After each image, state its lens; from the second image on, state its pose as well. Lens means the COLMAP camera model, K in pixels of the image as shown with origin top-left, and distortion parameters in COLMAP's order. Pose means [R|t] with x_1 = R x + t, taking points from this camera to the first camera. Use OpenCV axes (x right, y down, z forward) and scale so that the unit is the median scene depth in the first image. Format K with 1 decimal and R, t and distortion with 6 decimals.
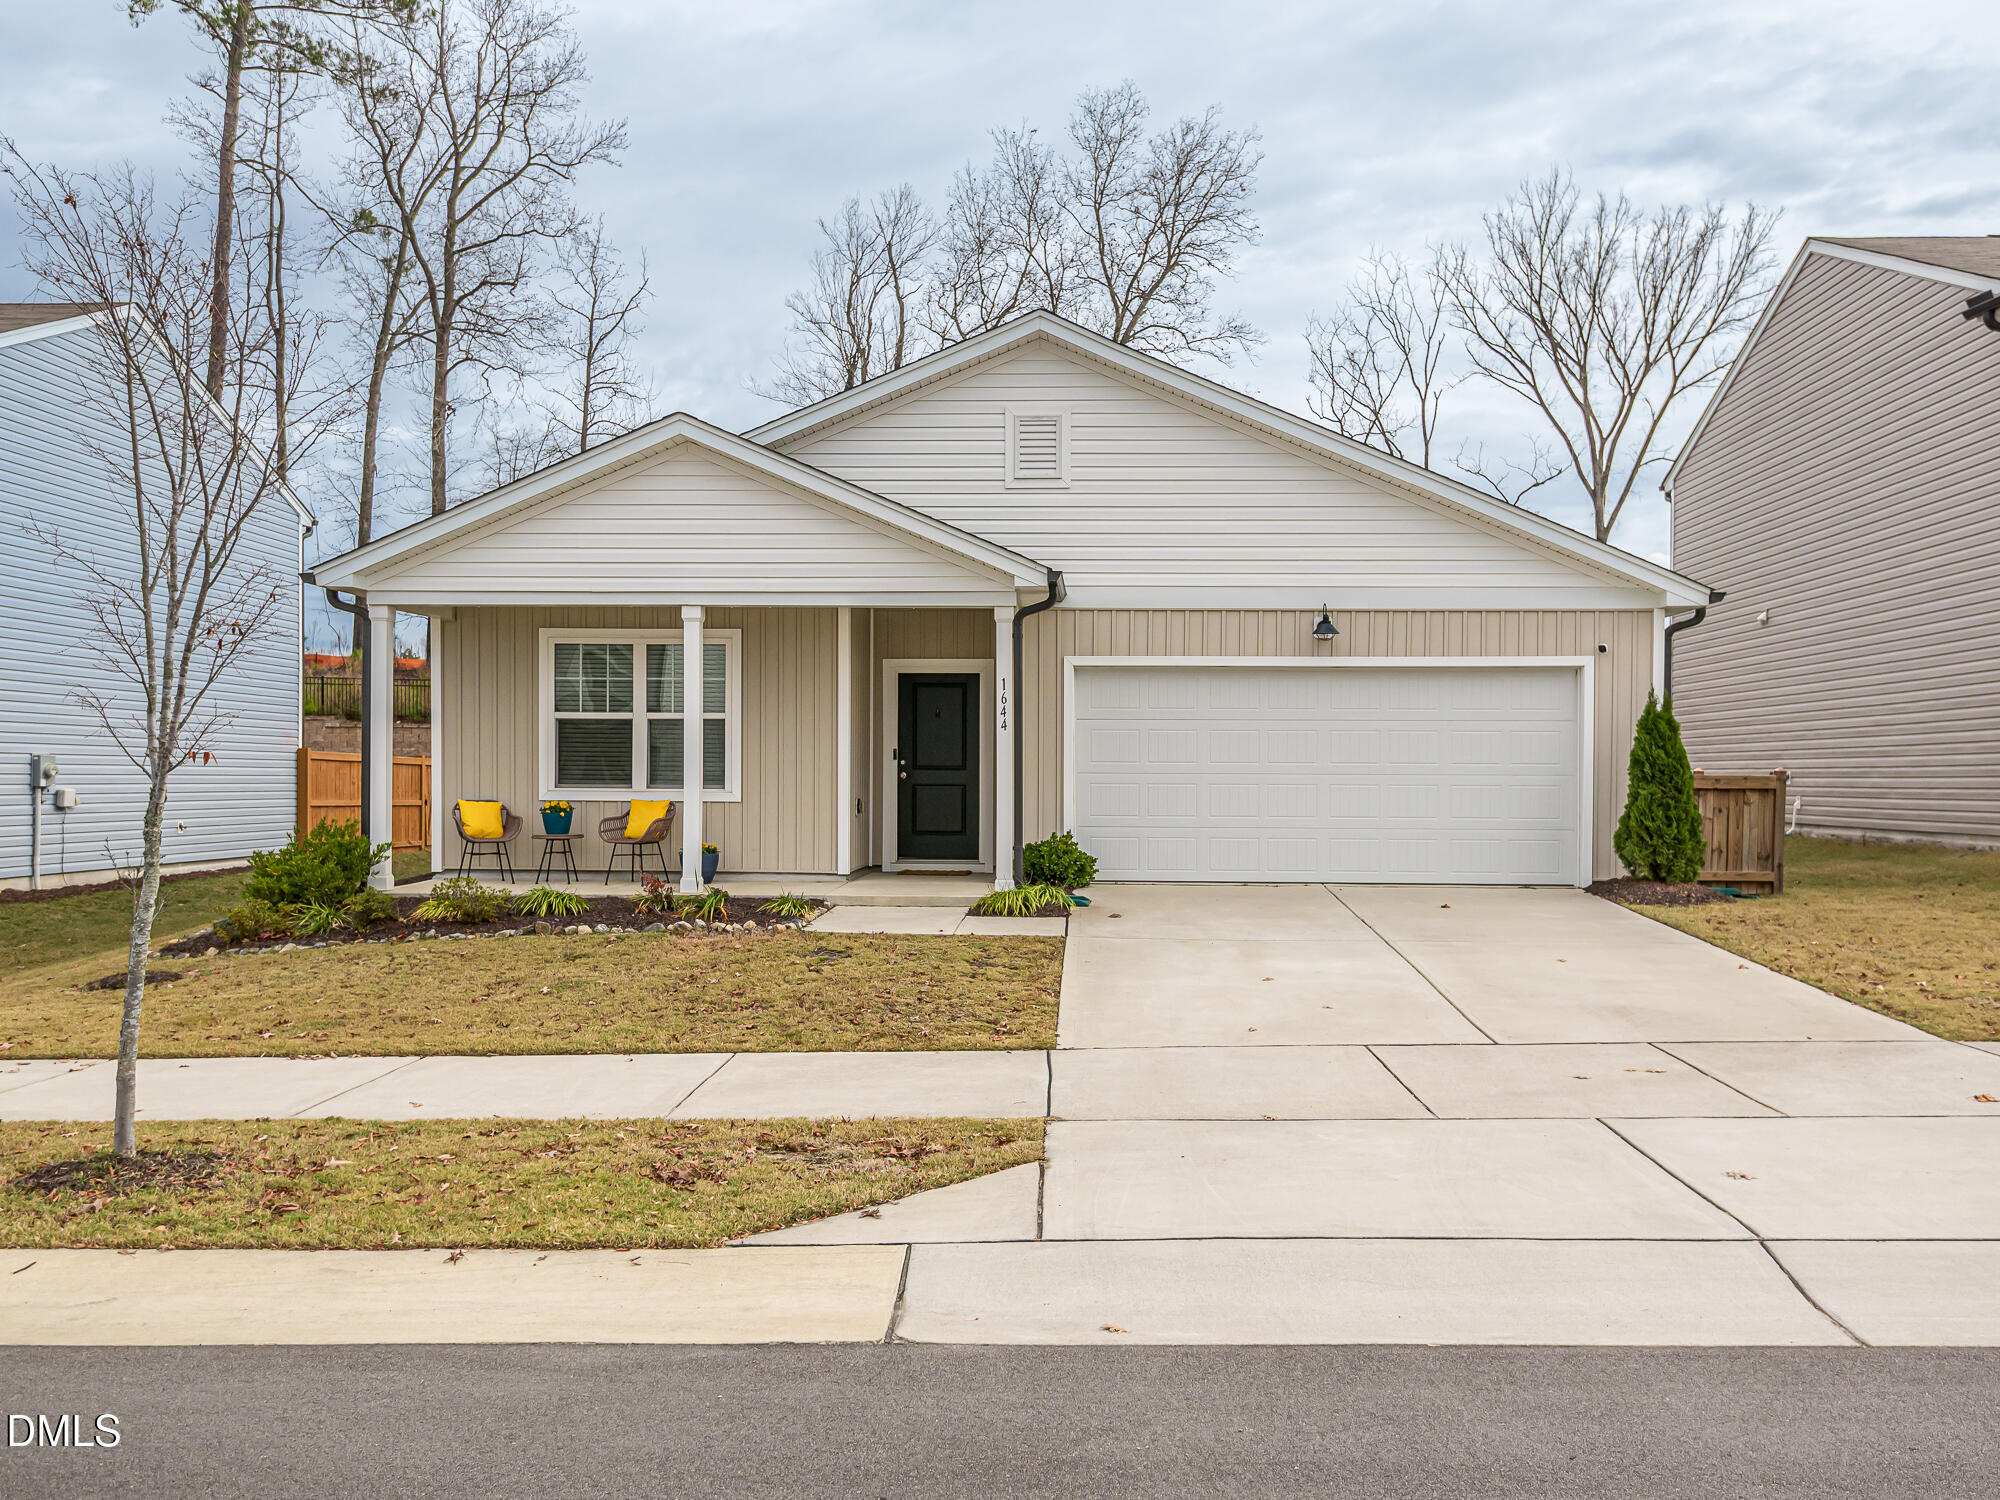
lens RADIAL K [[1639.1, 0, 1028.2], [0, 1639.1, 796.3], [0, 0, 1]] dist [0.051498, -0.055916]
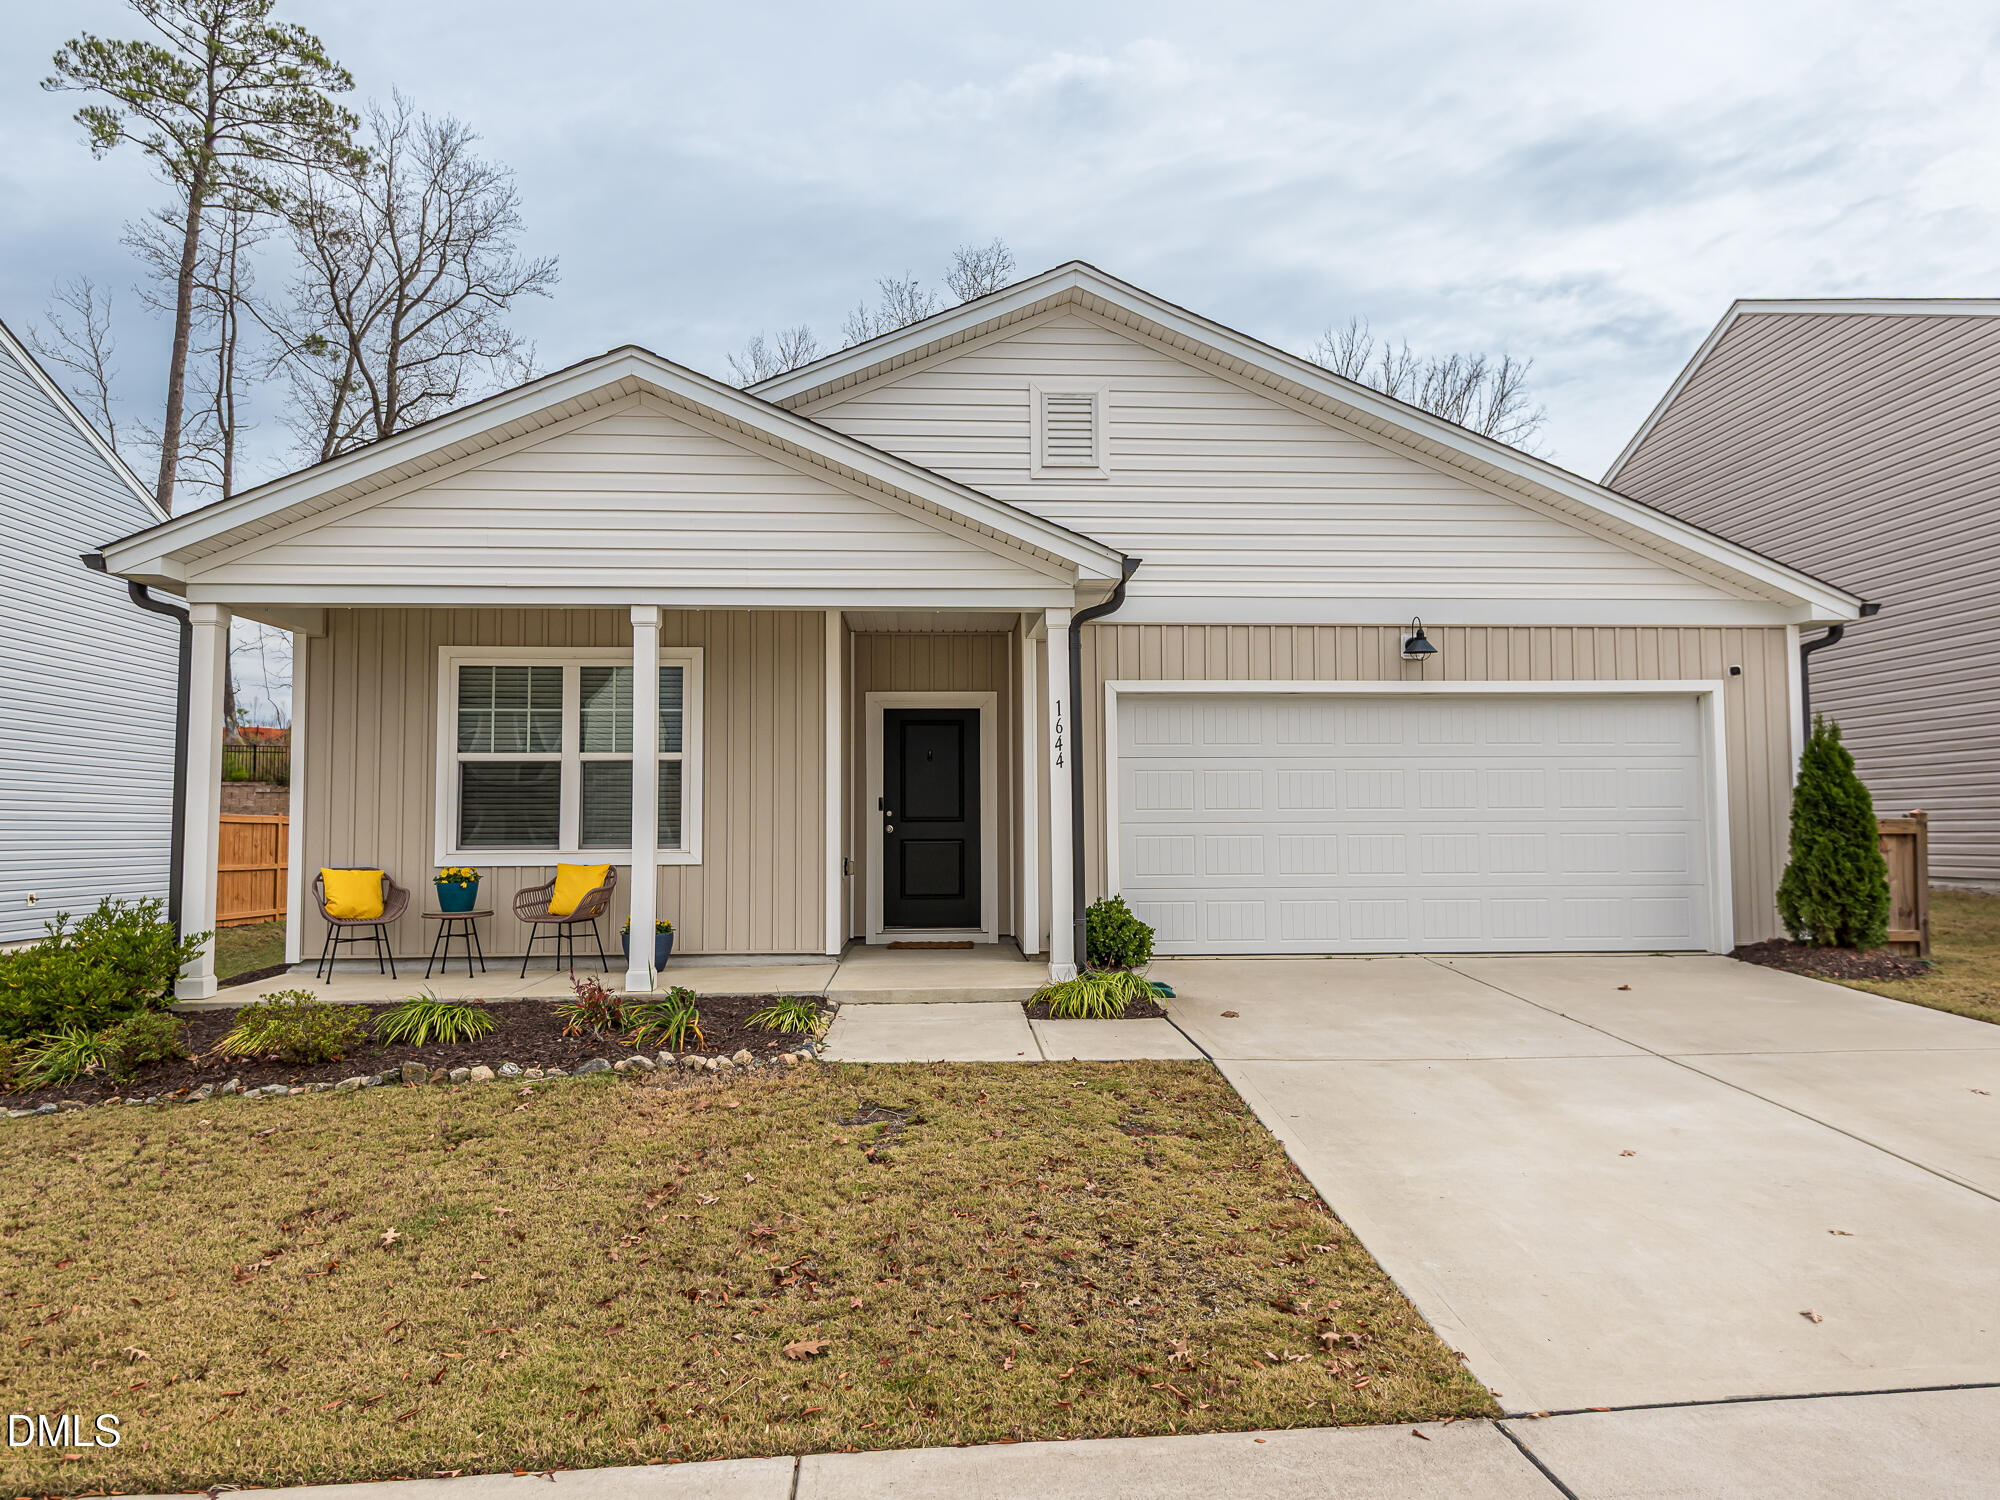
lens RADIAL K [[1282.9, 0, 1011.8], [0, 1282.9, 753.8], [0, 0, 1]] dist [0.049329, -0.039145]
pose [[0.994601, -0.005522, 0.103628, -0.091152], [0.012941, 0.997388, -0.071058, -0.003862], [-0.102965, 0.072016, 0.992075, 0.369642]]
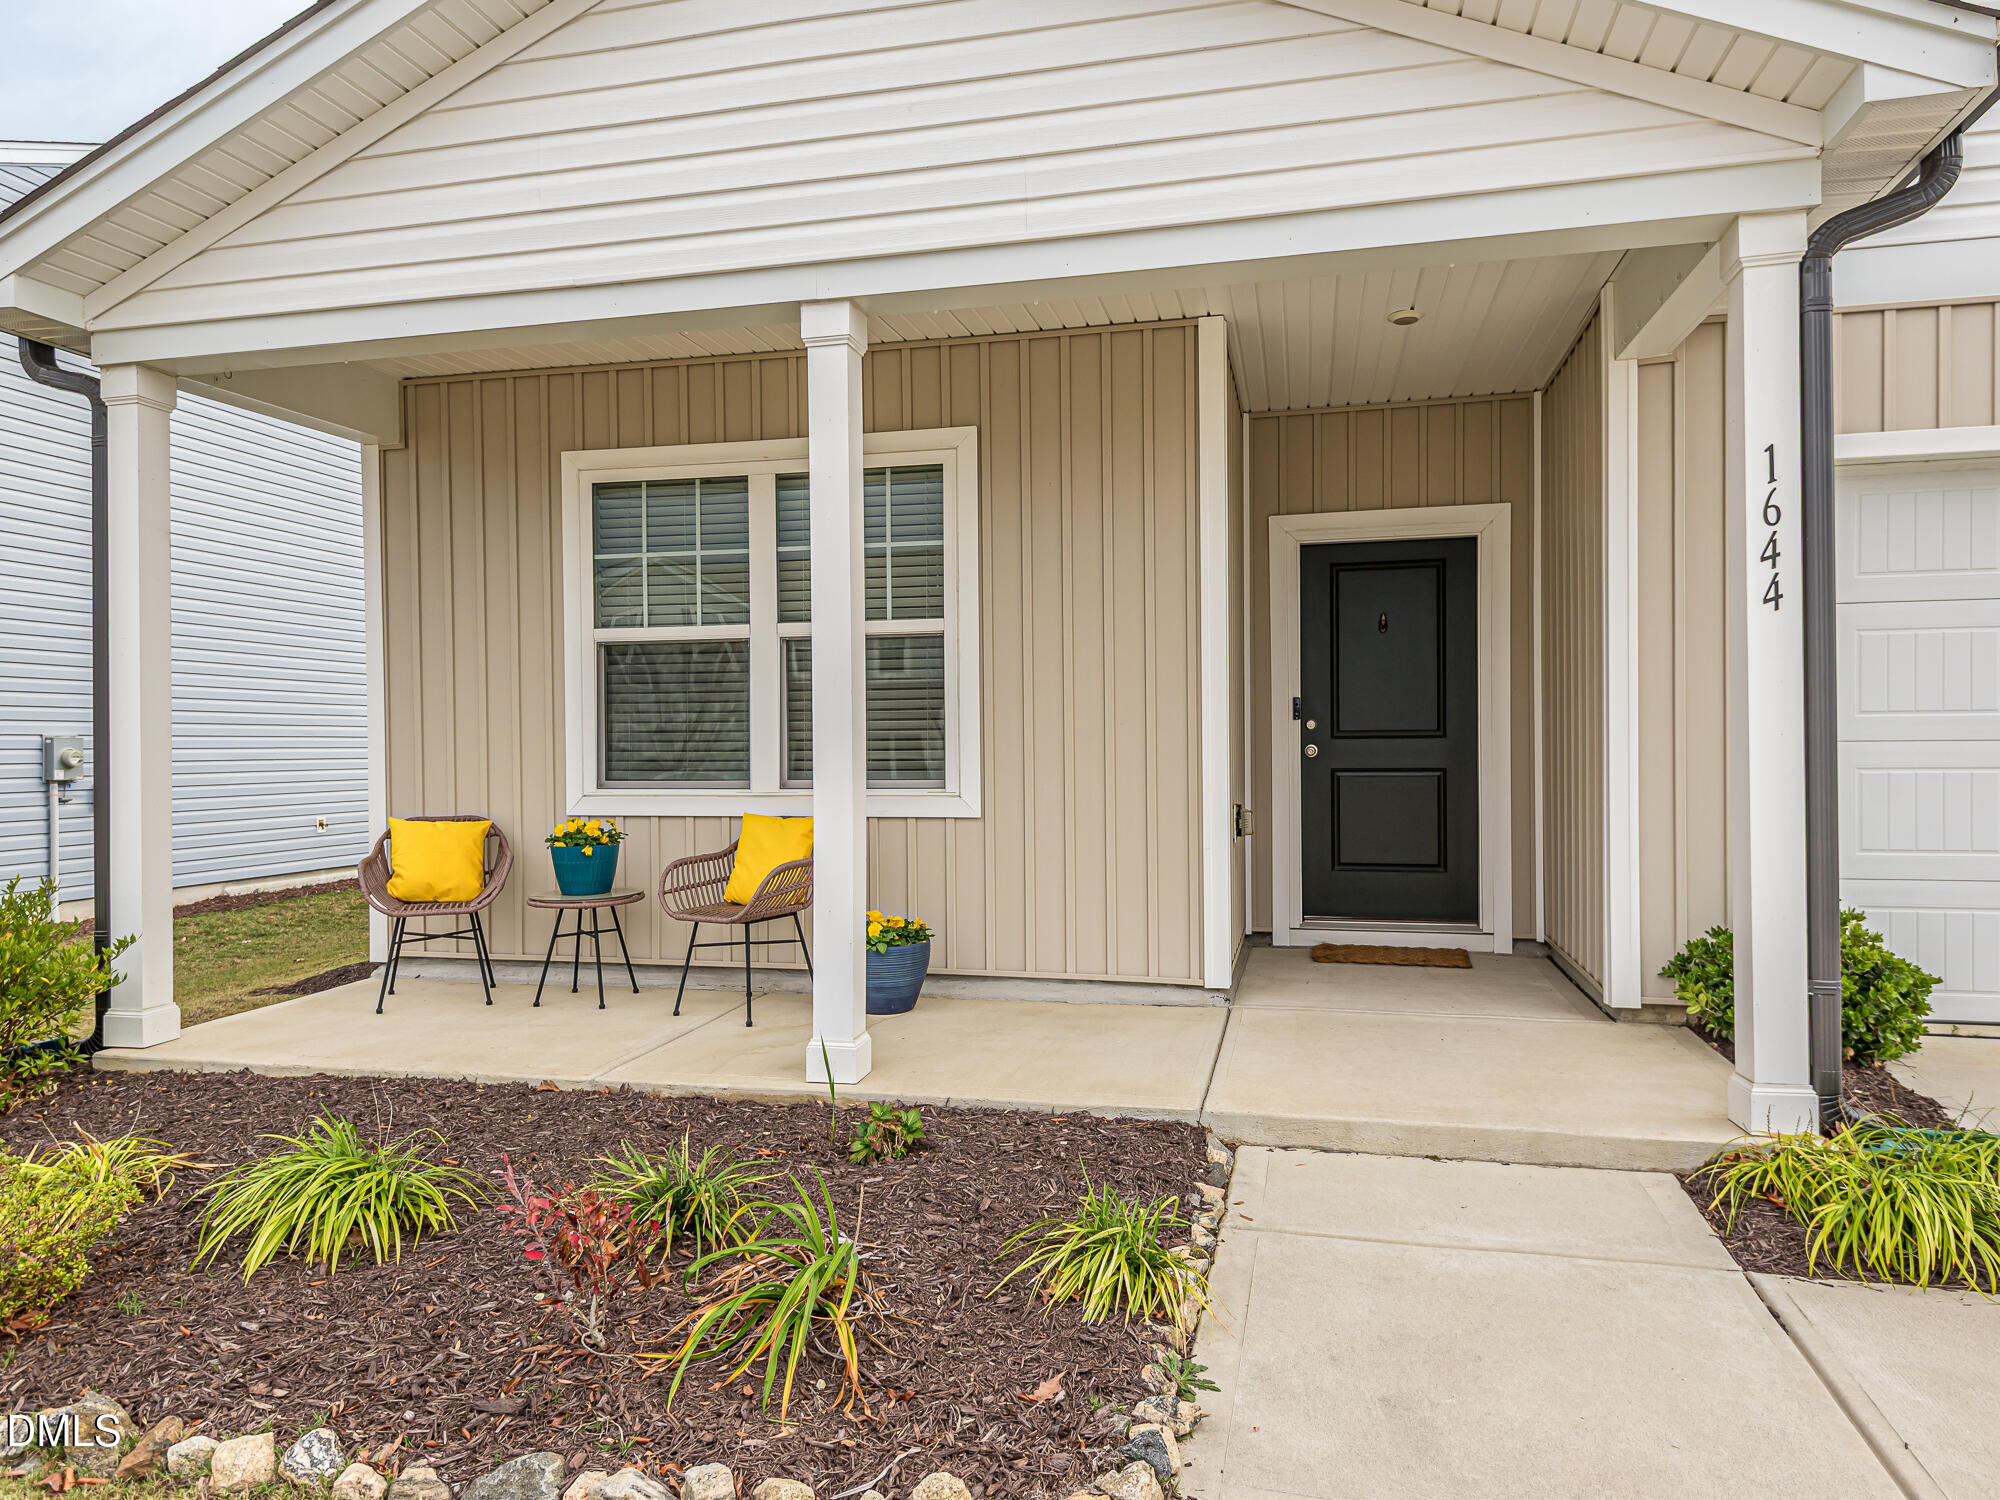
lens RADIAL K [[1302.5, 0, 1009.2], [0, 1302.5, 757.8], [0, 0, 1]] dist [0.045919, -0.039691]
pose [[0.981883, -0.012067, -0.189103, -0.101712], [0.011738, 0.999927, -0.002860, -0.011774], [0.189123, 0.000589, 0.981953, 0.662721]]
